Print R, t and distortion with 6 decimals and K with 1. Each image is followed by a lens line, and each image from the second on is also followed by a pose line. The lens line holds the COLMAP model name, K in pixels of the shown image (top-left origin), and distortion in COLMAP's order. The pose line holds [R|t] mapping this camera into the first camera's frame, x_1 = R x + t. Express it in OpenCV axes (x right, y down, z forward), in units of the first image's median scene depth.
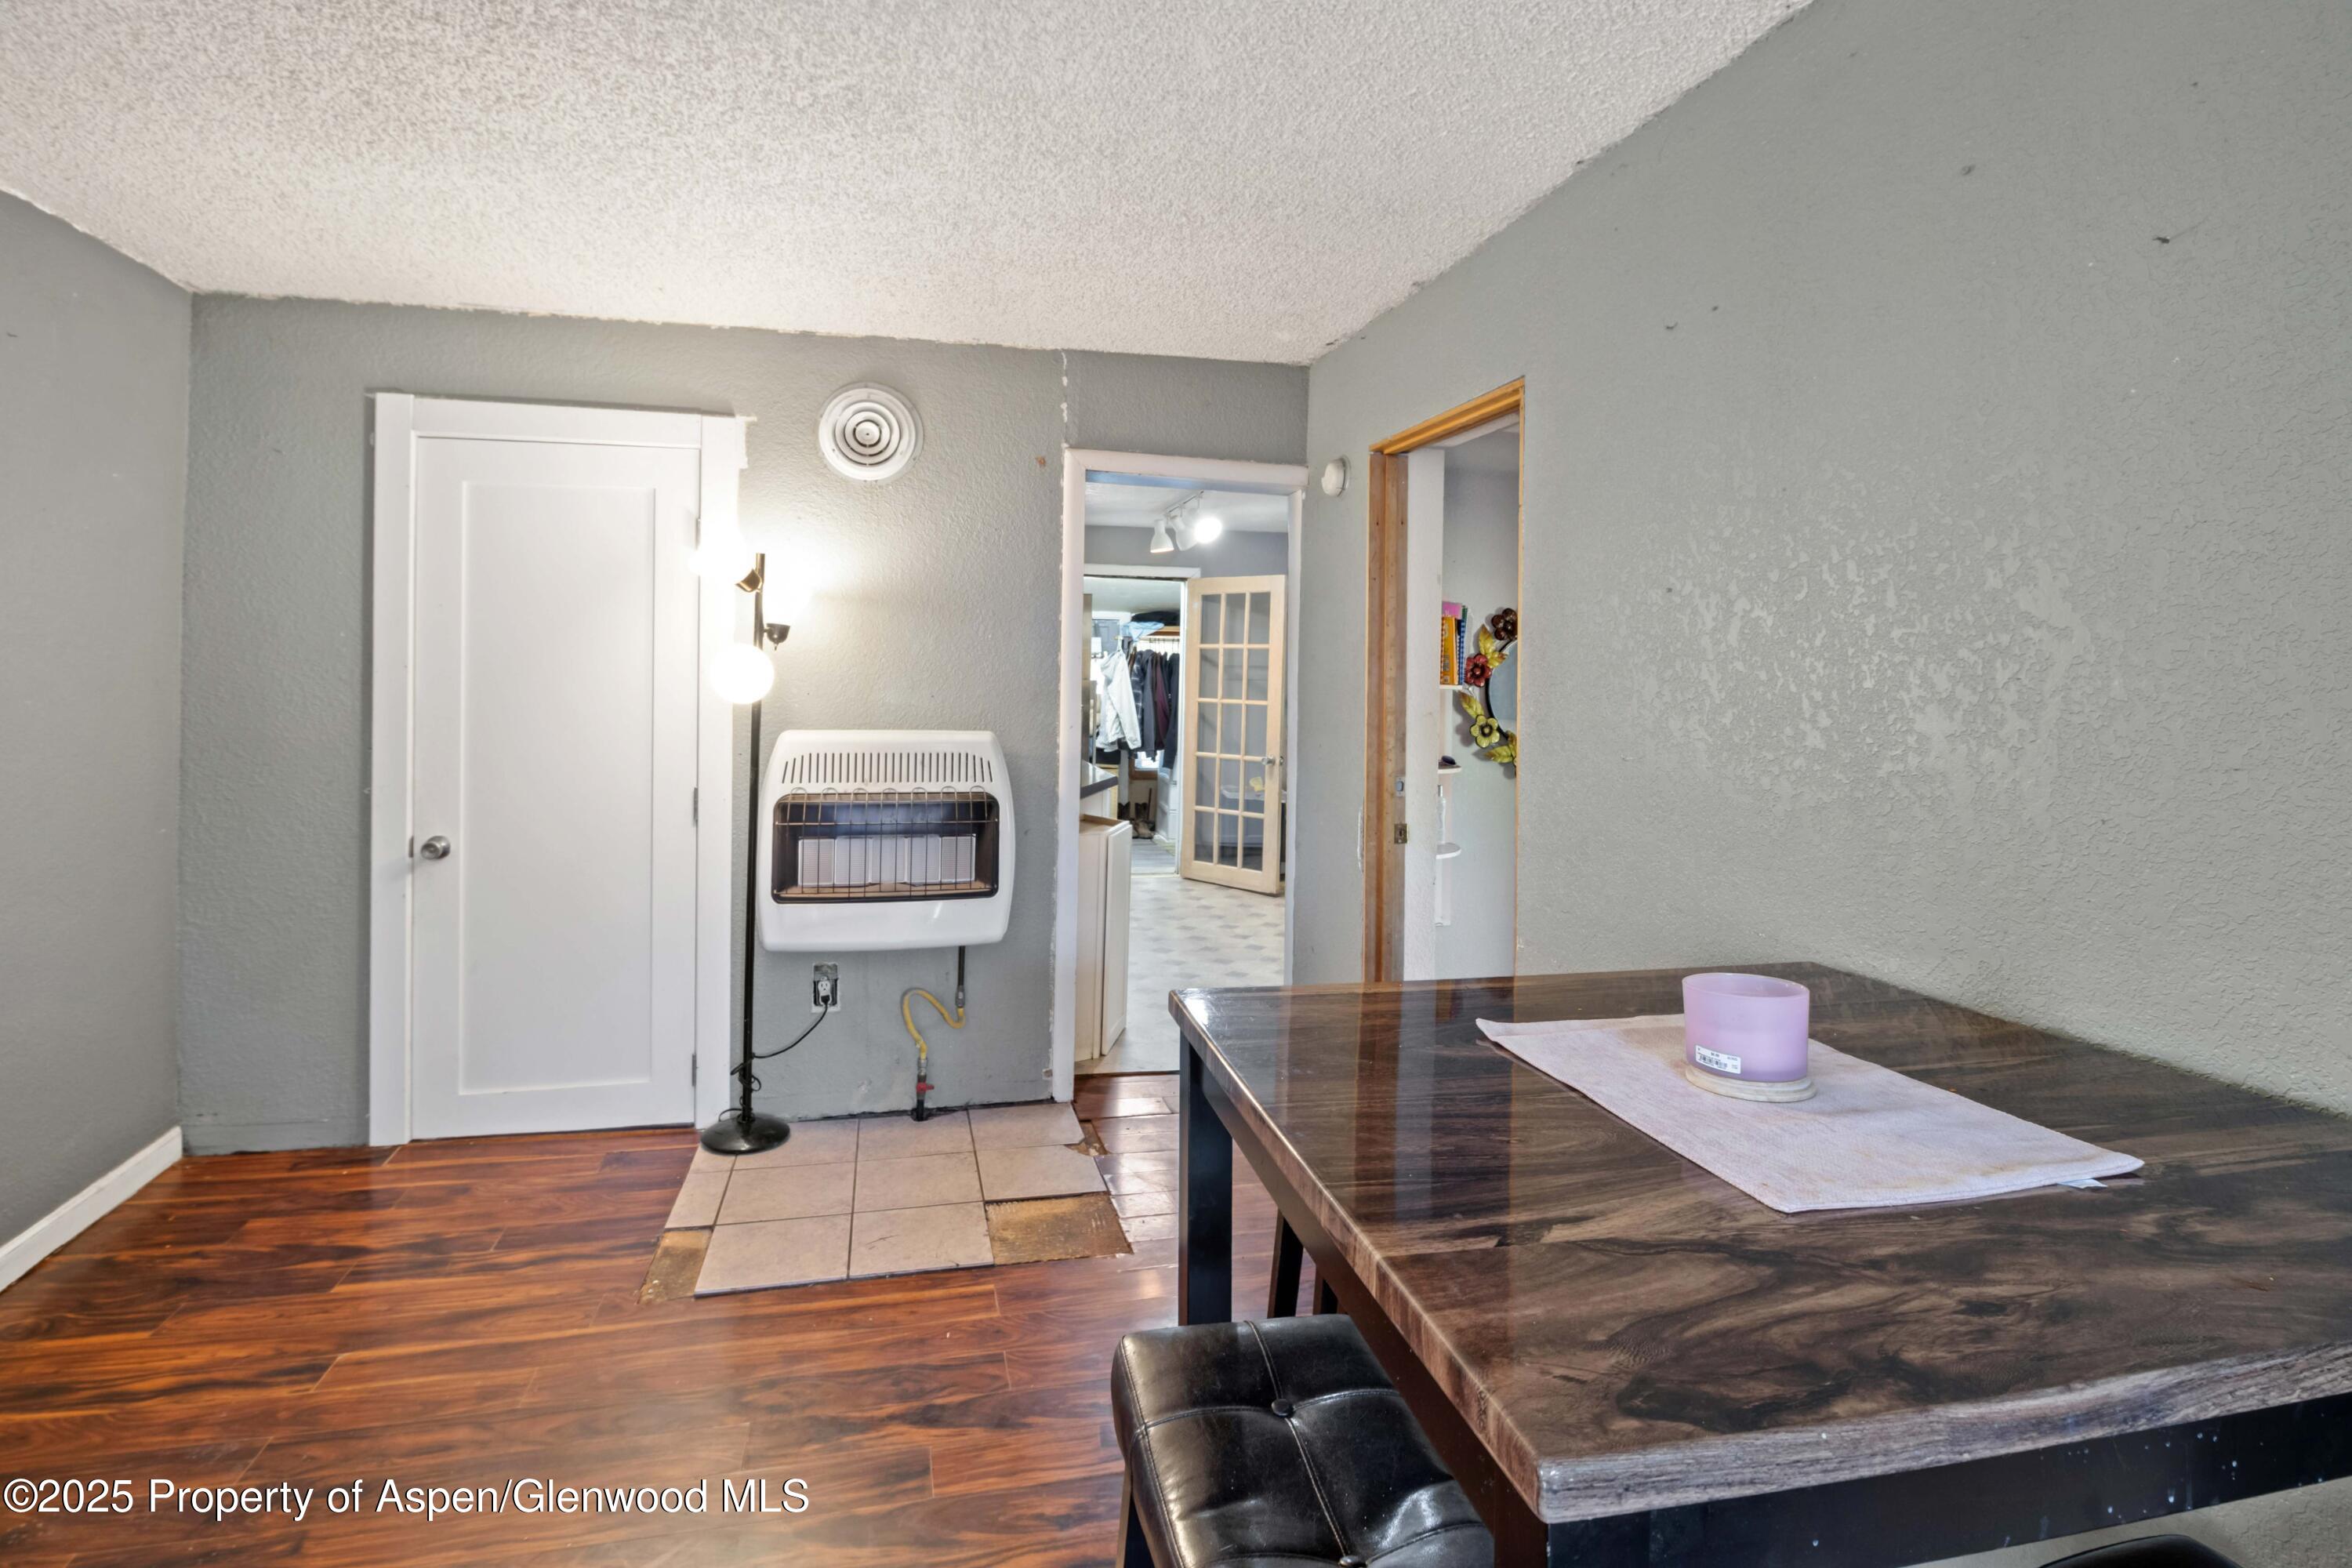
lens RADIAL K [[1178.0, 0, 1204.3], [0, 1178.0, 667.6], [0, 0, 1]] dist [-0.010946, -0.002311]
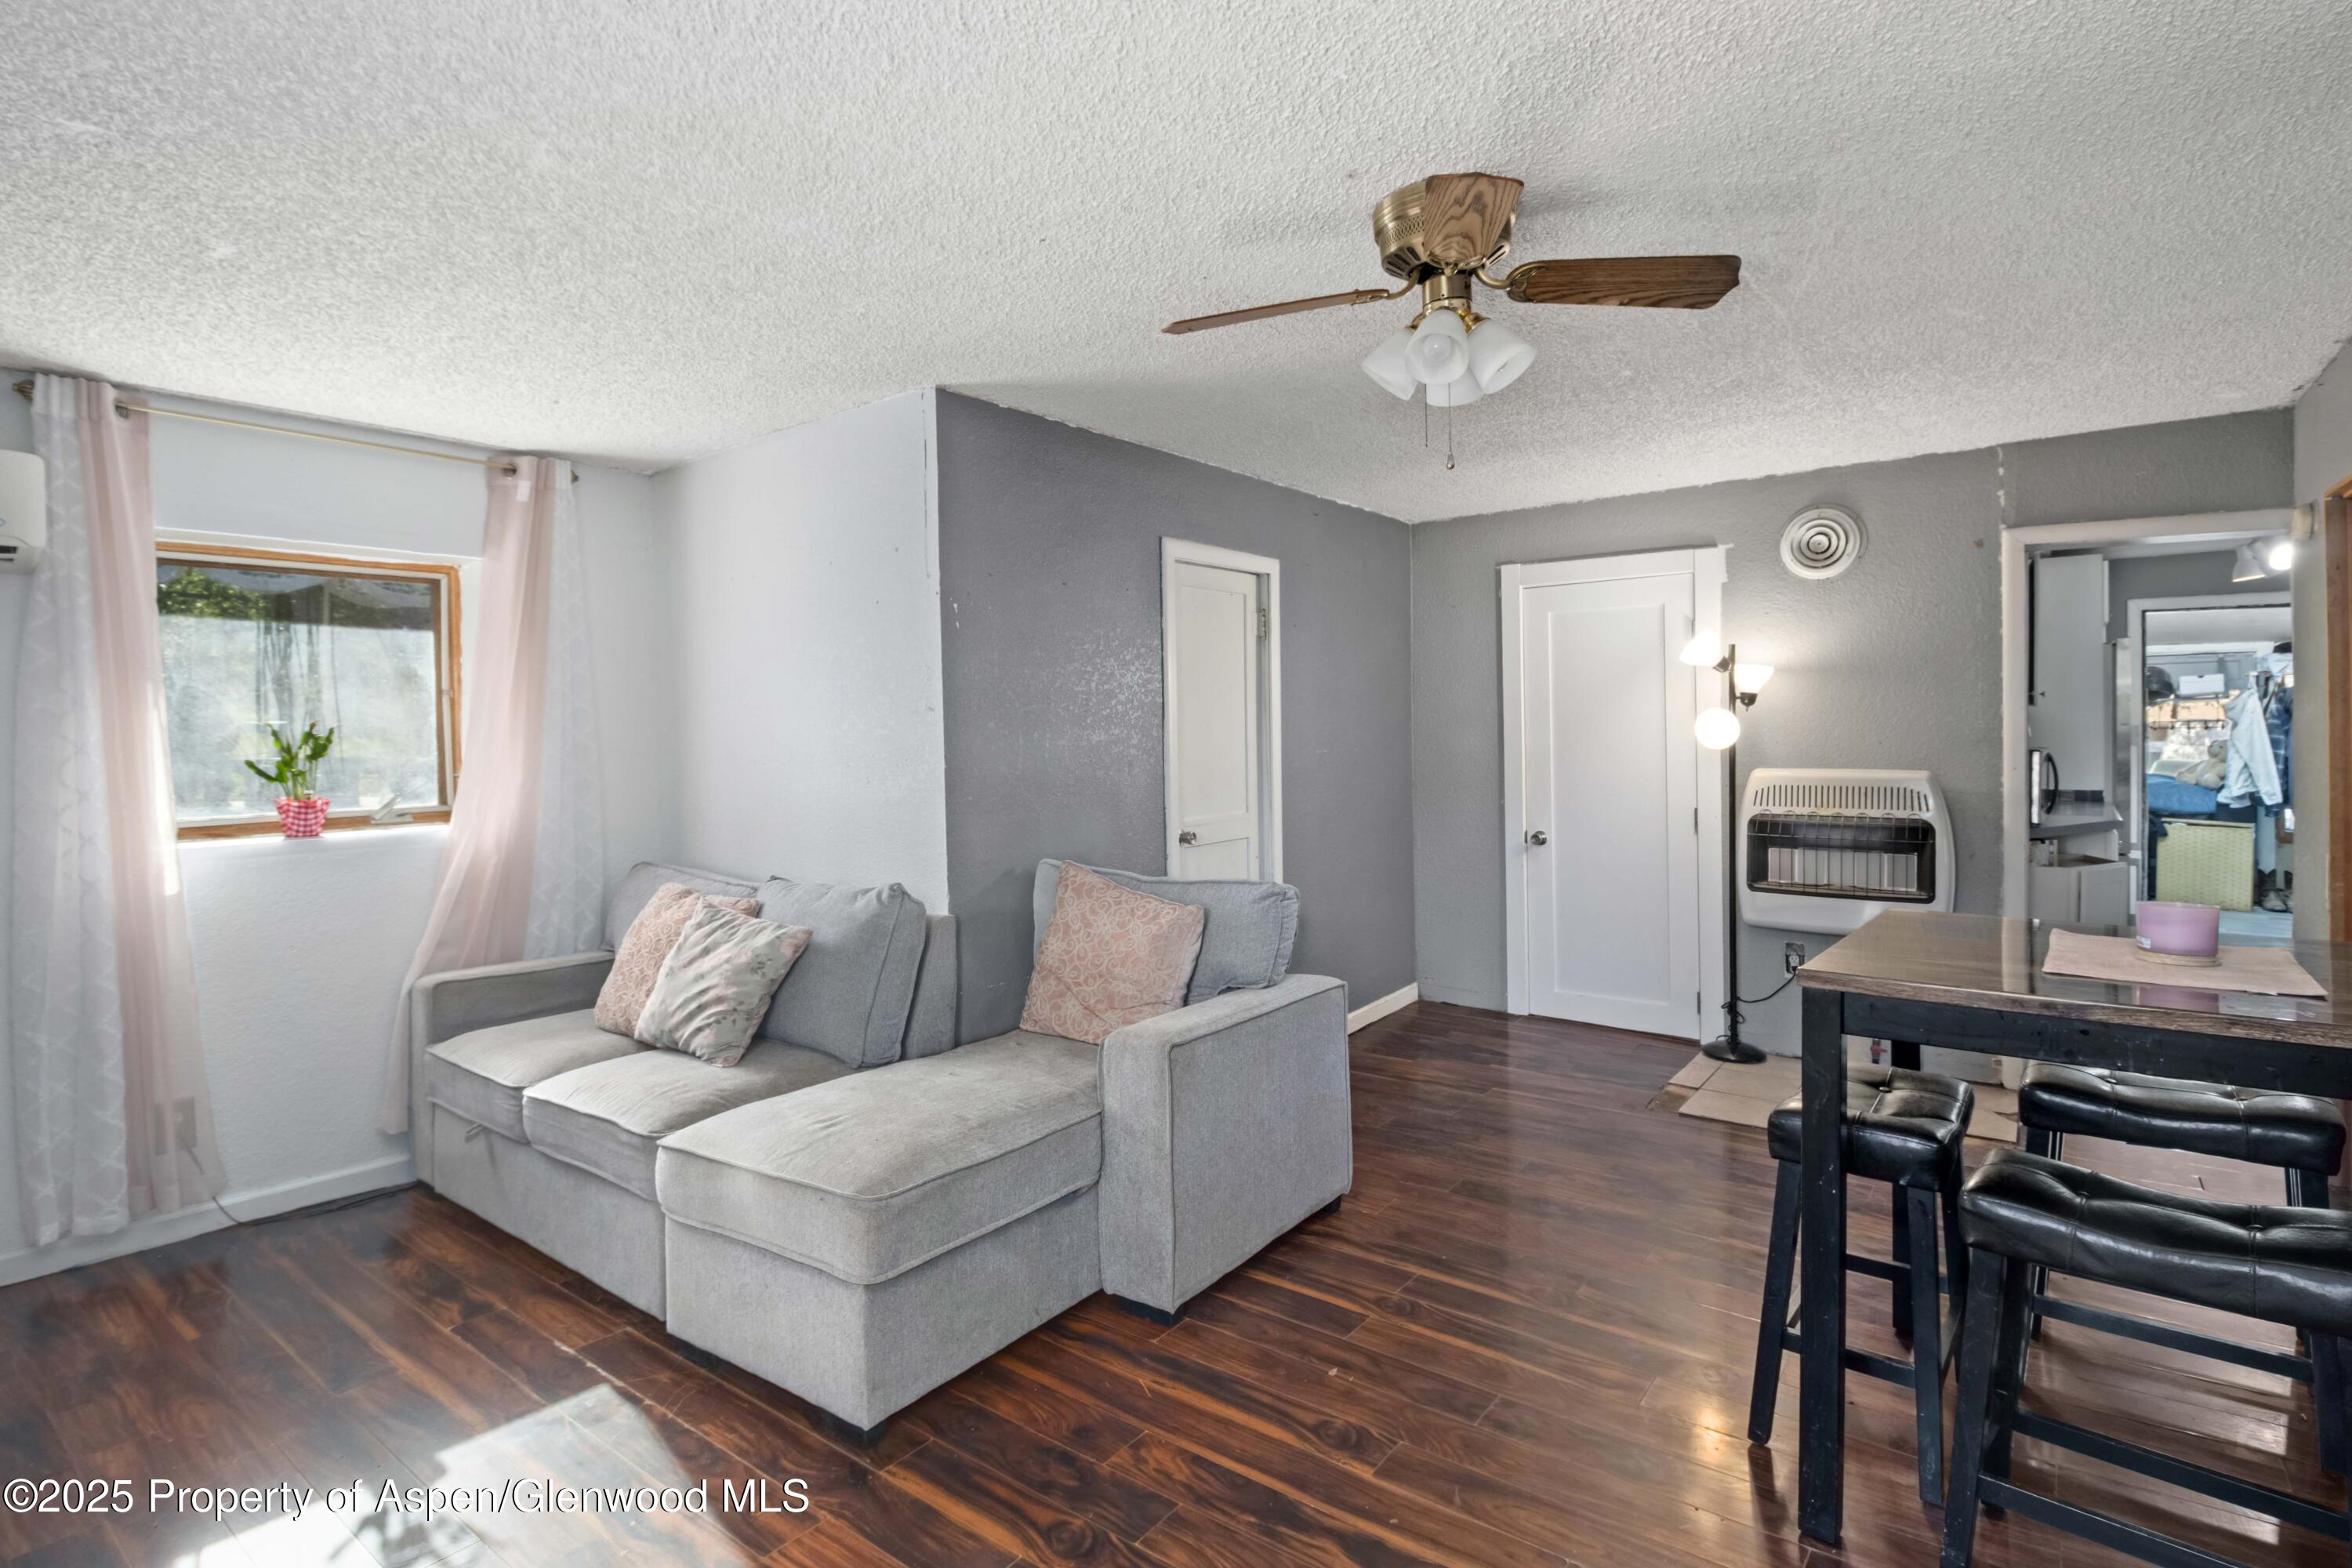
lens RADIAL K [[1178.0, 0, 1176.2], [0, 1178.0, 744.9], [0, 0, 1]] dist [-0.010946, -0.002311]
pose [[0.625977, -0.009913, -0.779779, 0.298289], [0.026028, 0.999628, 0.008186, -0.004077], [0.779407, -0.025421, 0.626002, -0.405969]]
